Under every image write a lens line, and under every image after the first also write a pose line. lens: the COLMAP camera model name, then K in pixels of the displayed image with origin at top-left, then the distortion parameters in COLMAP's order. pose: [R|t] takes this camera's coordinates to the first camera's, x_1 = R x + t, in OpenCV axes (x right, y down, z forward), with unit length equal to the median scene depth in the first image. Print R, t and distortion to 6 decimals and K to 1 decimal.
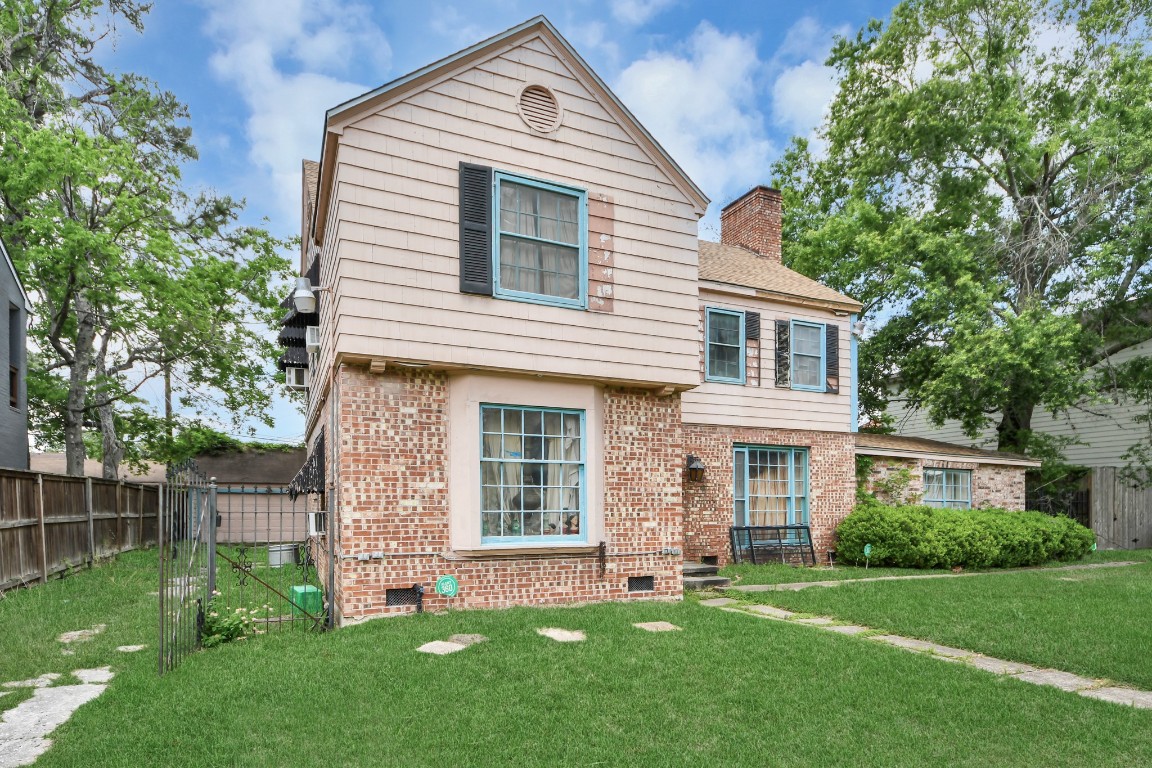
lens RADIAL K [[608.8, 0, 534.0], [0, 608.8, 485.4], [0, 0, 1]] dist [0.019394, -0.011182]
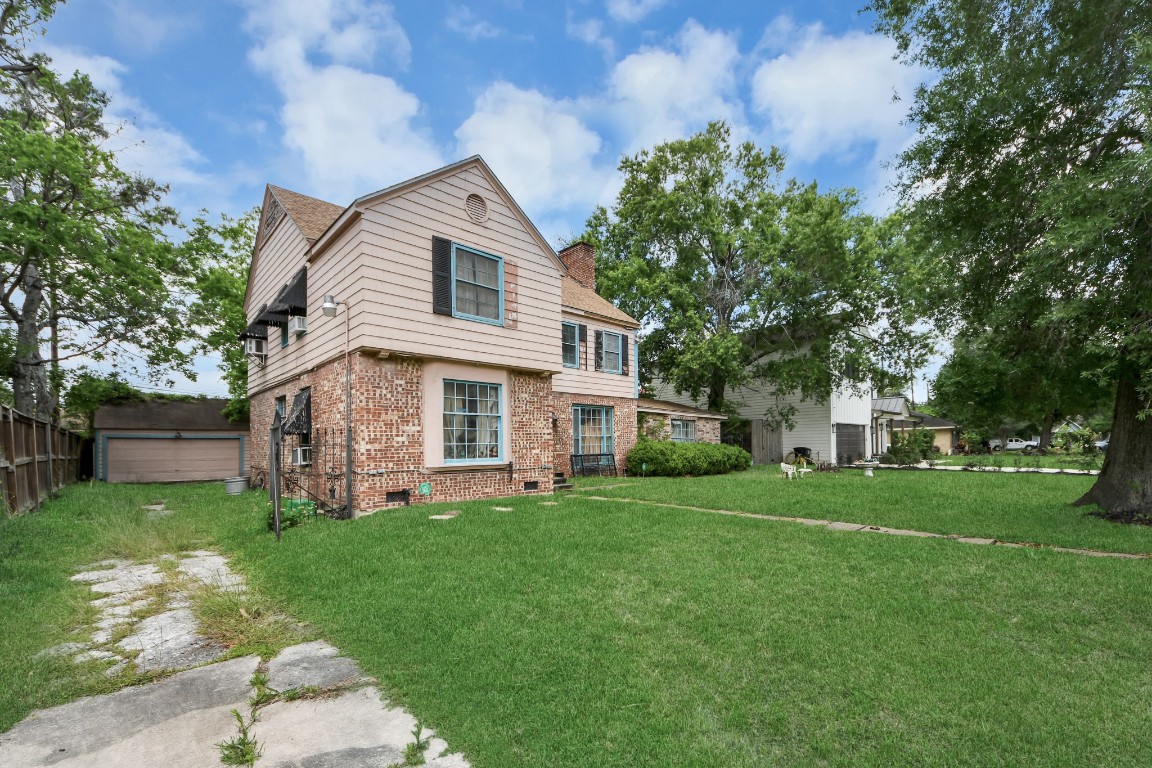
lens RADIAL K [[483.6, 0, 572.3], [0, 483.6, 427.7], [0, 0, 1]] dist [-0.000281, -0.000180]
pose [[0.934377, 0.000438, 0.356284, -0.200035], [0.002515, 0.999966, -0.007827, 0.008324], [-0.356276, 0.008209, 0.934345, -0.314517]]
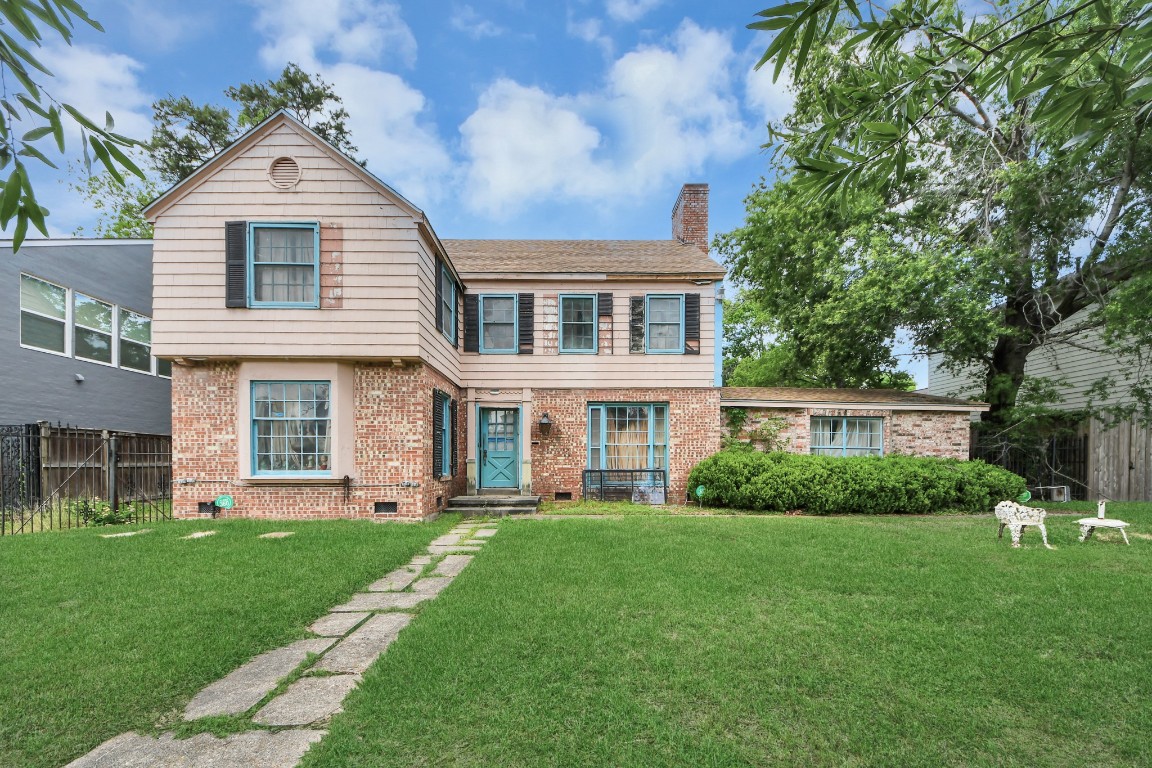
lens RADIAL K [[419.6, 0, 573.2], [0, 419.6, 453.1], [0, 0, 1]] dist [0.005622, -0.000149]
pose [[0.927817, -0.008928, -0.372929, 0.896363], [0.013366, 0.999867, 0.009317, 0.037585], [0.372796, -0.013629, 0.927813, 0.292588]]
